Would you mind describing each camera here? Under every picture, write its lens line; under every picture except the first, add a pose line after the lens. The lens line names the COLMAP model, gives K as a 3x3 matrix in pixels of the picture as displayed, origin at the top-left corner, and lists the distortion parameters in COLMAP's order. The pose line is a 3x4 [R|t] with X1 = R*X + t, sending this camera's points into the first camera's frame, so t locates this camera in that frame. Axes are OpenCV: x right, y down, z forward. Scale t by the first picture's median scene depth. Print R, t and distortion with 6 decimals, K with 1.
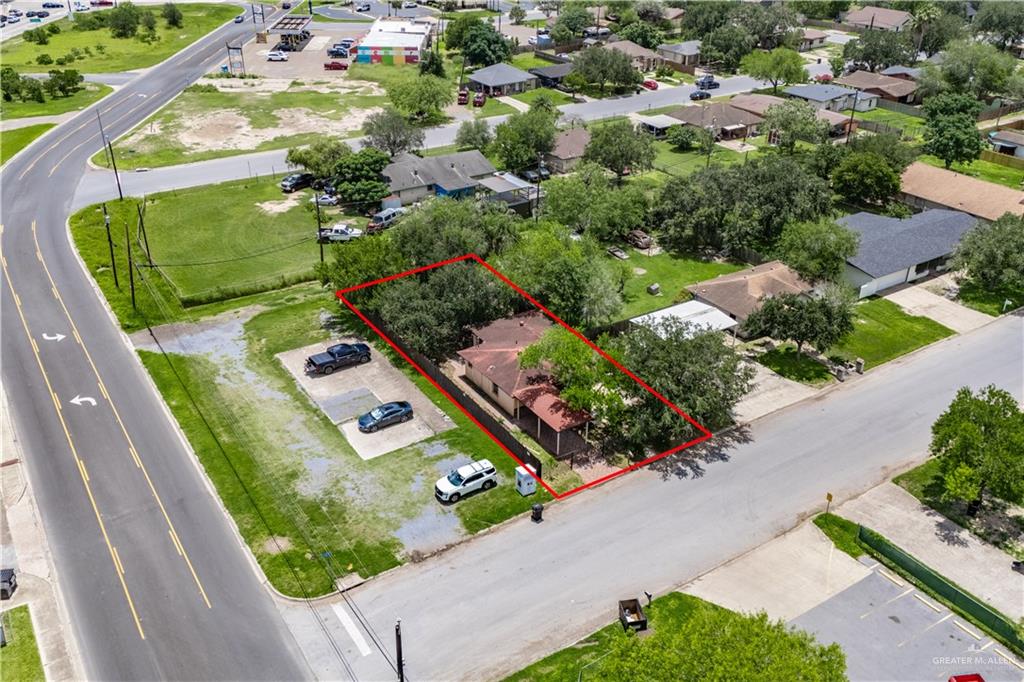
lens RADIAL K [[893.7, 0, 512.0], [0, 893.7, 341.0], [0, 0, 1]] dist [0.109346, -0.004977]
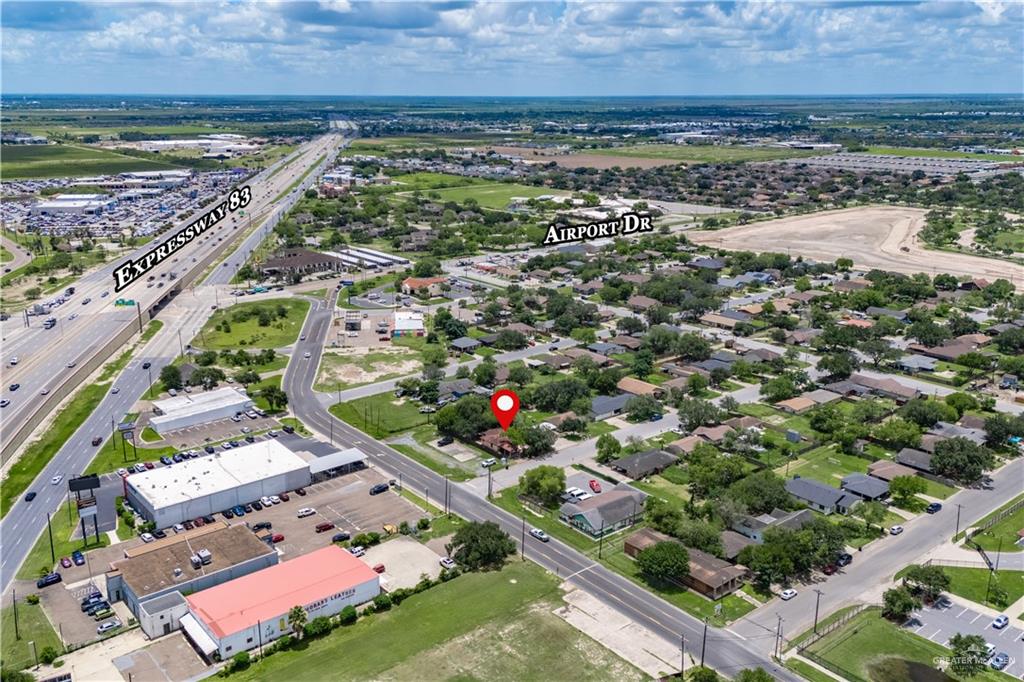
lens RADIAL K [[893.7, 0, 512.0], [0, 893.7, 341.0], [0, 0, 1]] dist [0.109346, -0.004977]
pose [[0.993339, -0.038251, 0.108695, -0.194897], [0.061092, 0.974631, -0.215321, 0.263505], [-0.097701, 0.220527, 0.970475, -1.640204]]
